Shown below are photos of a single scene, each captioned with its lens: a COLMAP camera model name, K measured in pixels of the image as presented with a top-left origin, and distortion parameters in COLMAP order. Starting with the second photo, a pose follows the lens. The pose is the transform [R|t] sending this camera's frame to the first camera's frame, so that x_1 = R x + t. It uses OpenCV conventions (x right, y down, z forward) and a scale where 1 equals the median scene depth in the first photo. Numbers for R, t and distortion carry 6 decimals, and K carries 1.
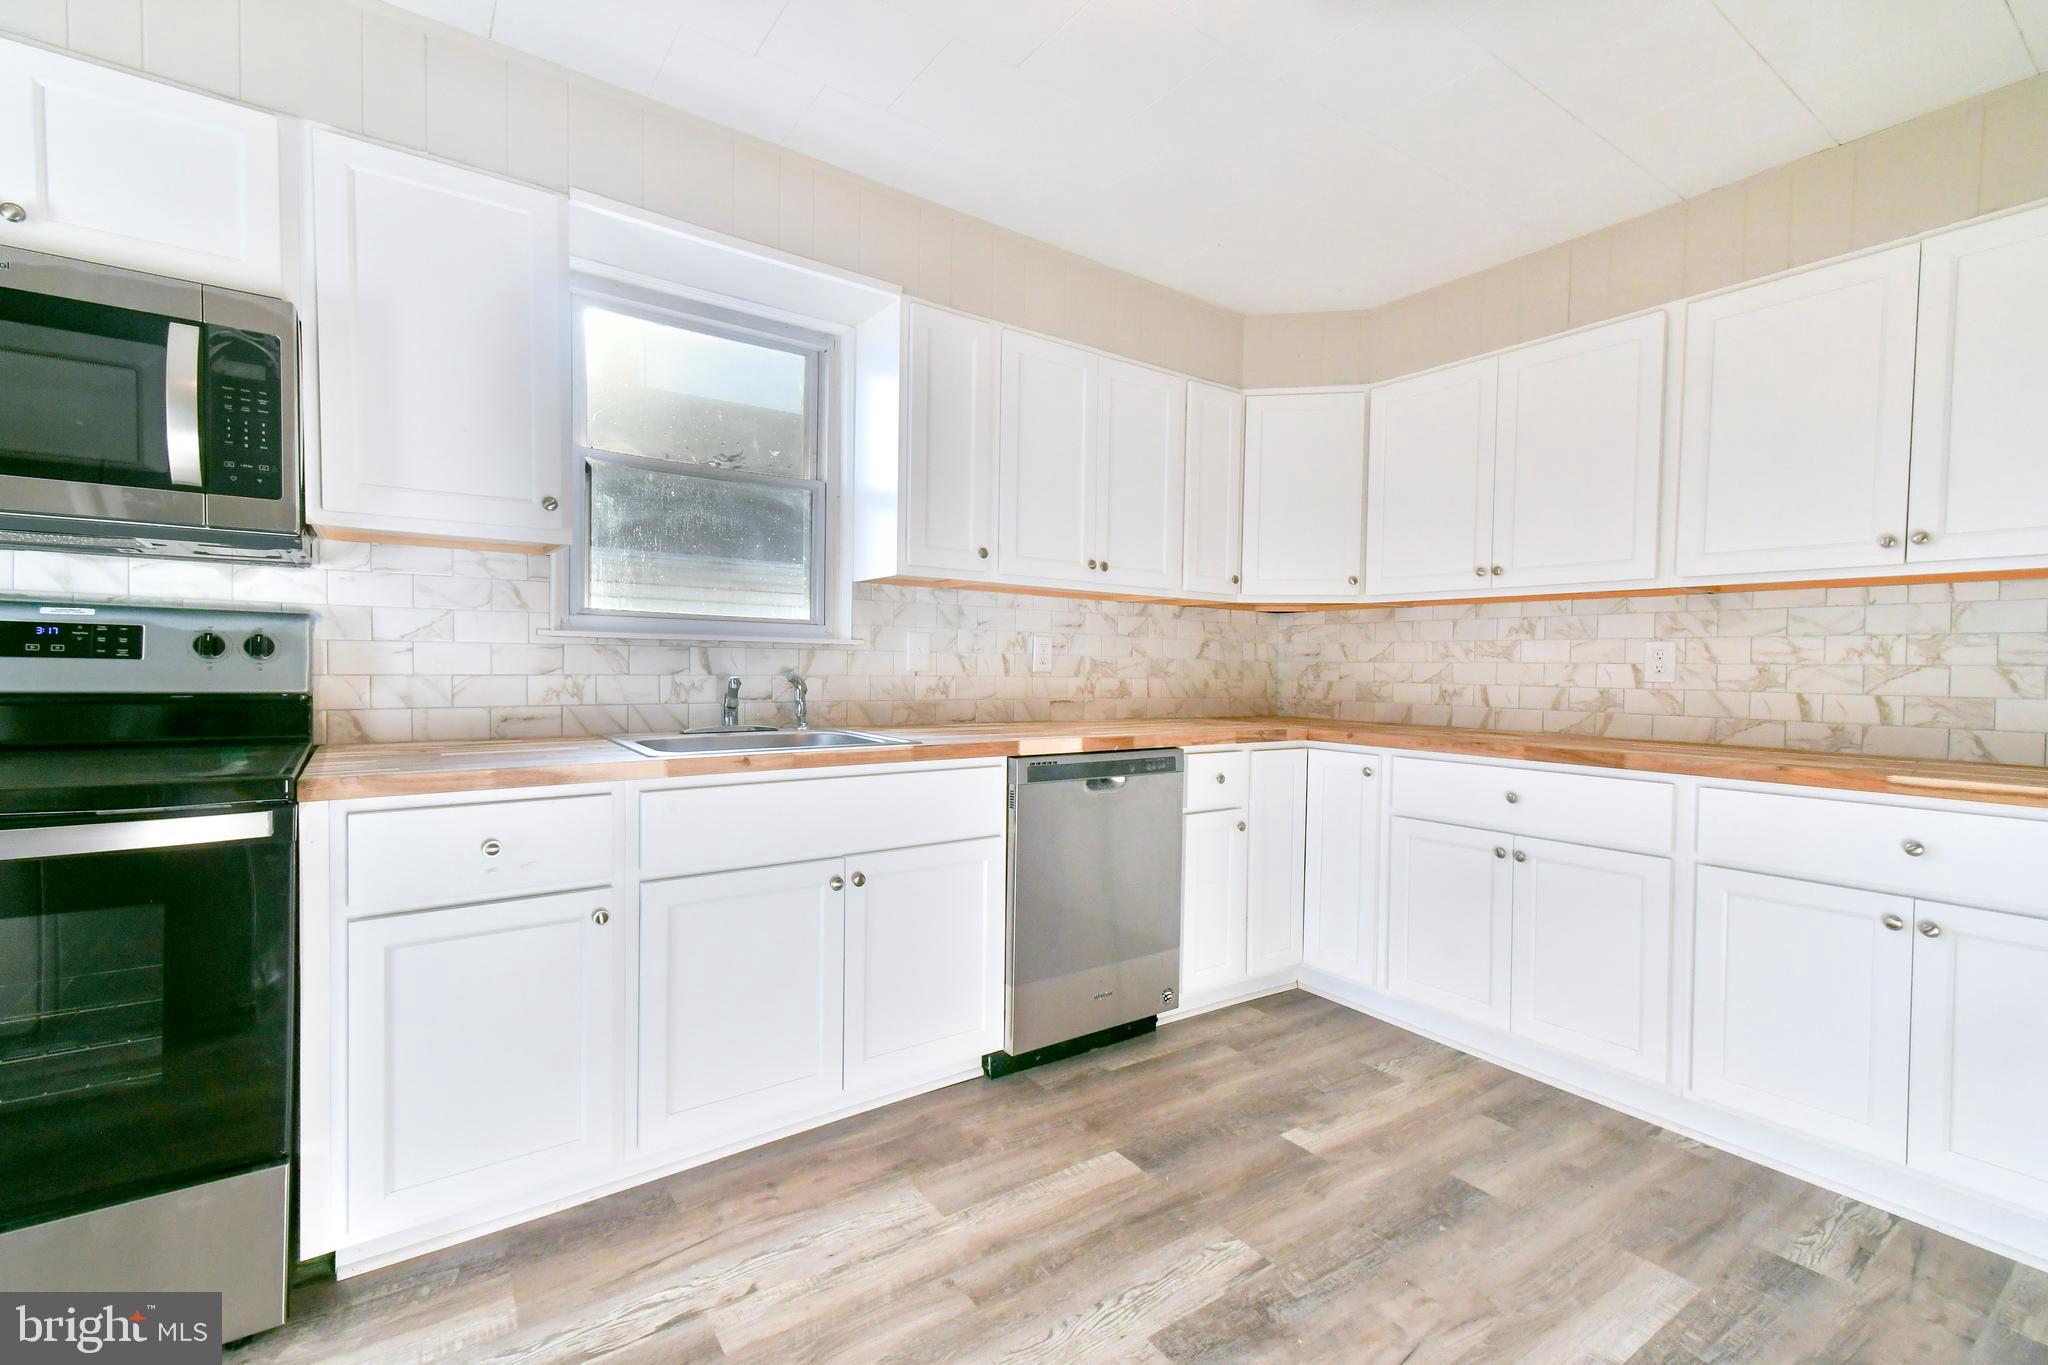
lens RADIAL K [[891.9, 0, 1047.2], [0, 891.9, 686.2], [0, 0, 1]] dist [0.017250, -0.000175]
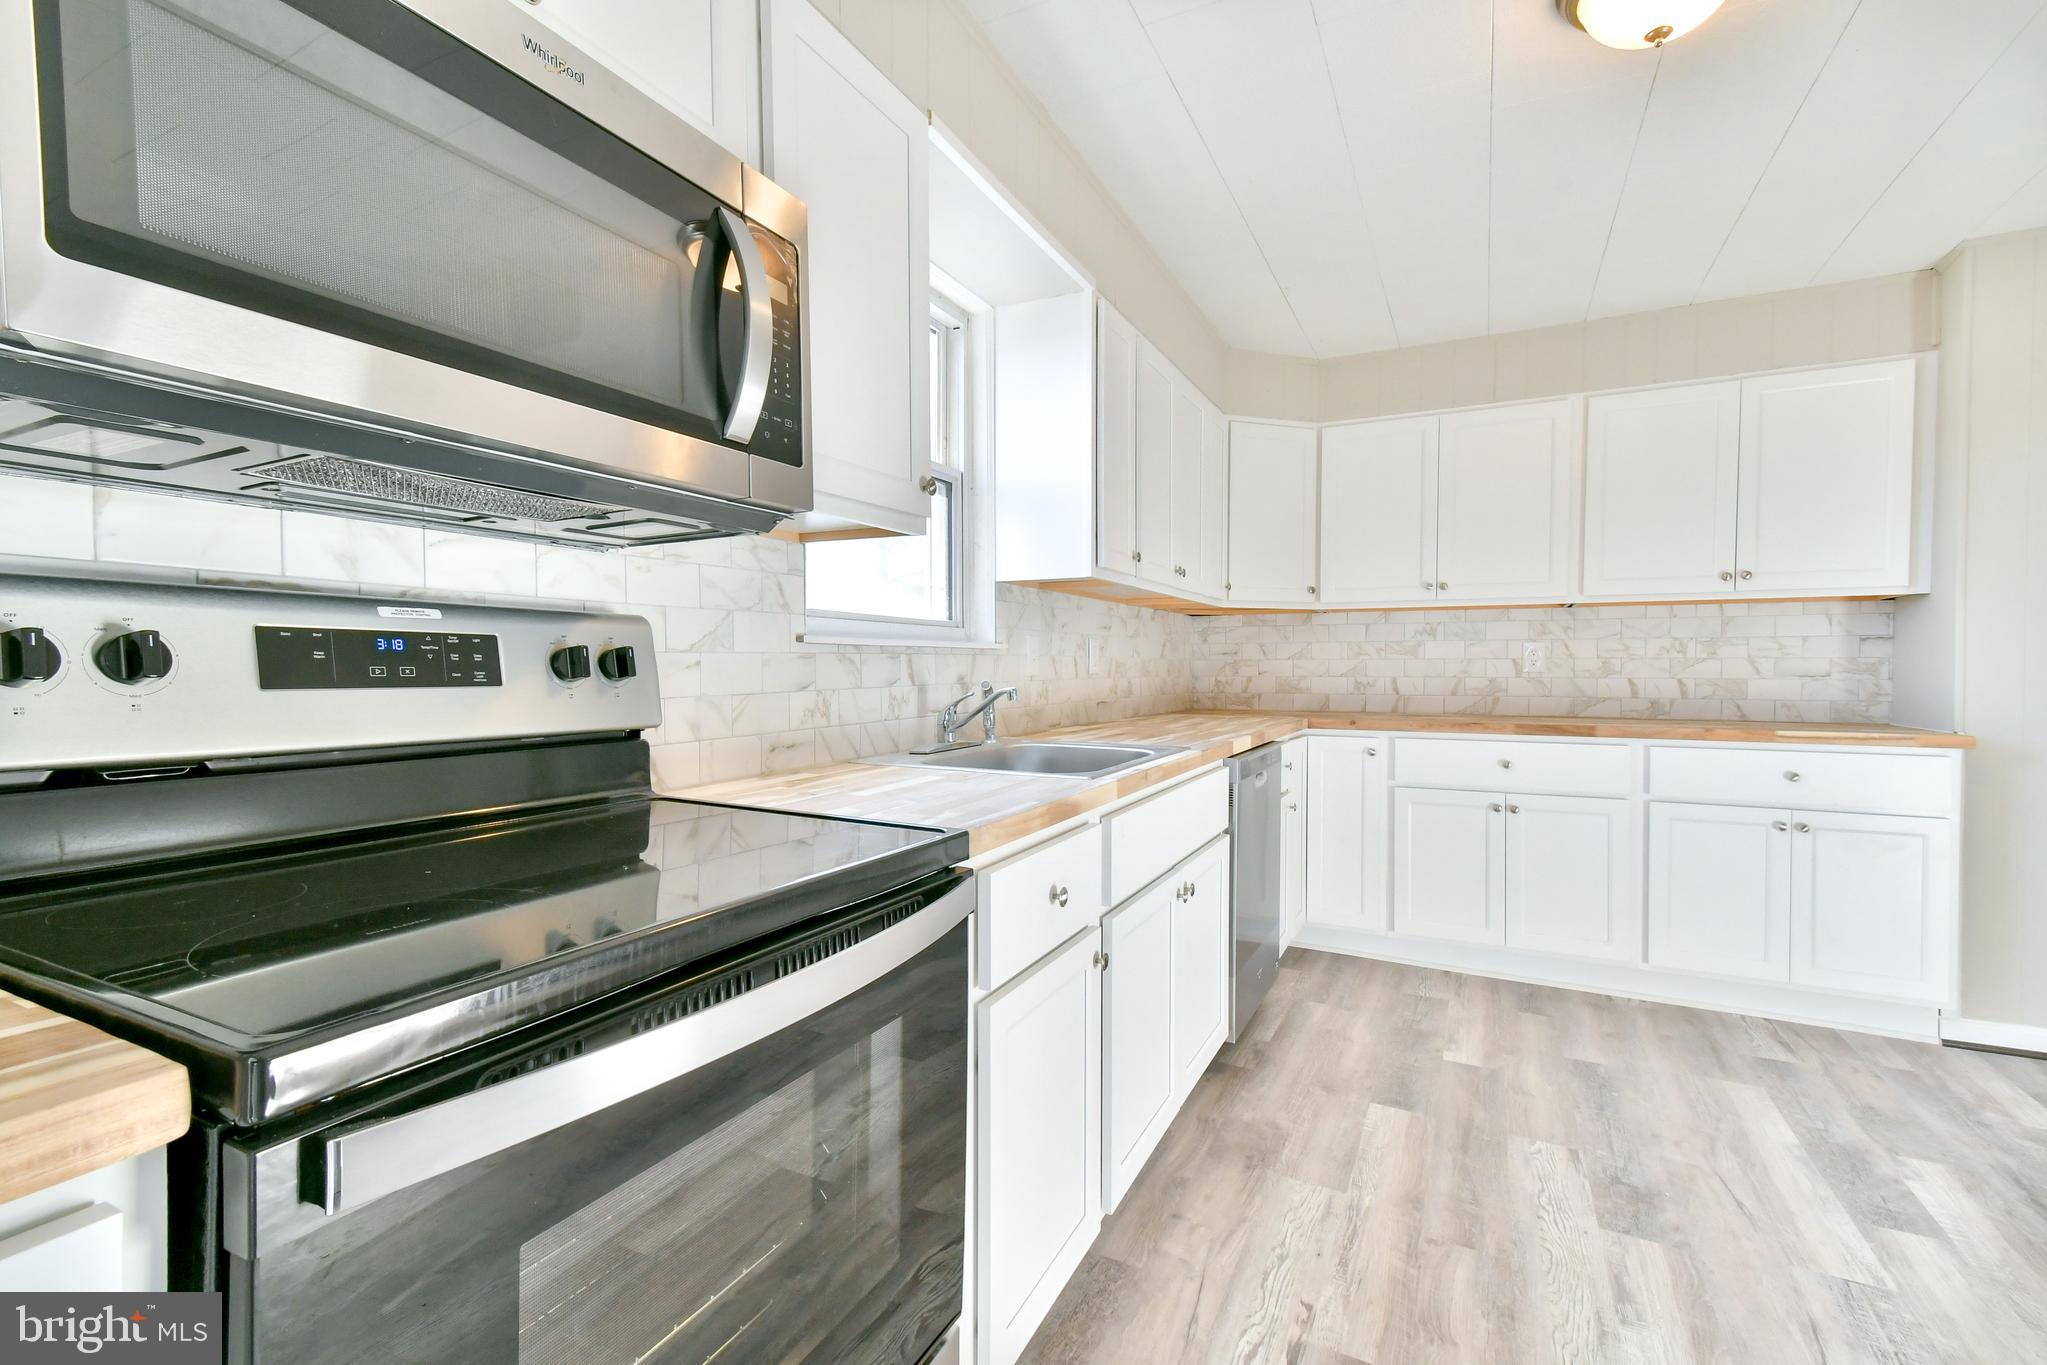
lens RADIAL K [[891.5, 0, 1046.7], [0, 891.5, 686.2], [0, 0, 1]] dist [0.017250, -0.000175]
pose [[0.887182, -0.027009, 0.460628, -0.678662], [0.024505, 0.999635, 0.011418, -0.019568], [-0.460768, 0.001158, 0.887520, 0.168674]]
